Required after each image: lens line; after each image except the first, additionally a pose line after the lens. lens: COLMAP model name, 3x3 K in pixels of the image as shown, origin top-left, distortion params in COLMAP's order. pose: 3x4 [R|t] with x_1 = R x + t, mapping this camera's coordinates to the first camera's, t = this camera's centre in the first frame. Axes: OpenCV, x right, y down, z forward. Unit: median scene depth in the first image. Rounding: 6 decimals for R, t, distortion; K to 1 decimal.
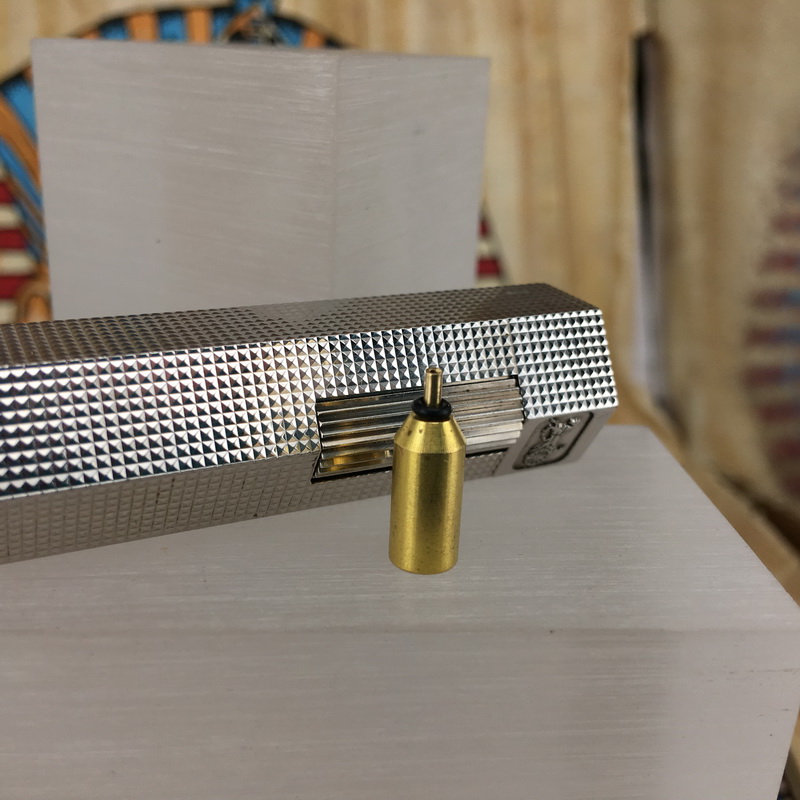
lens RADIAL K [[954.3, 0, 396.6], [0, 954.3, 397.1], [0, 0, 1]] dist [0.117814, -0.247830]
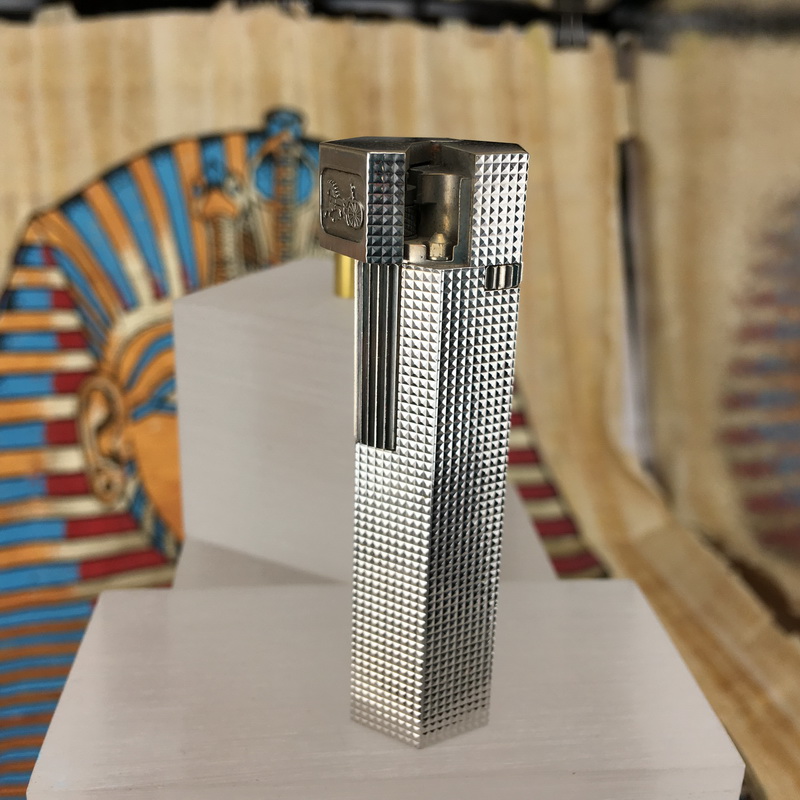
lens RADIAL K [[954.3, 0, 396.6], [0, 954.3, 397.1], [0, 0, 1]] dist [0.117814, -0.247830]
pose [[0.999820, -0.016567, 0.009263, -0.027664], [0.016582, 0.999861, -0.001528, -0.079085], [-0.009236, 0.001681, 0.999956, -0.119613]]
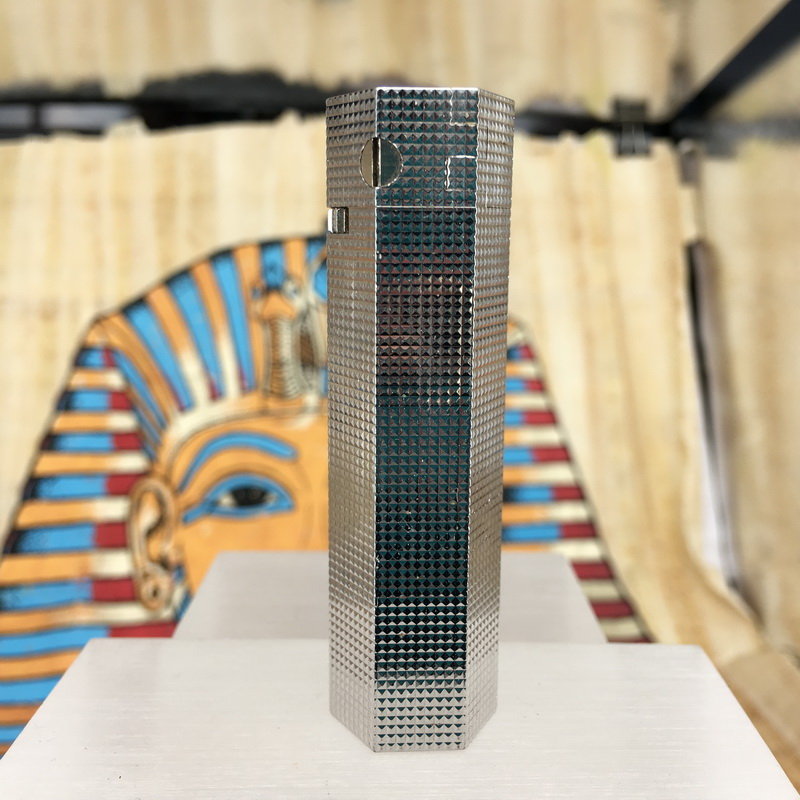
lens RADIAL K [[954.3, 0, 396.6], [0, 954.3, 397.1], [0, 0, 1]] dist [0.117814, -0.247830]
pose [[0.996918, -0.020562, -0.075708, -0.001425], [0.008056, 0.986770, -0.161925, -0.027145], [0.078036, 0.160816, 0.983895, -0.075032]]
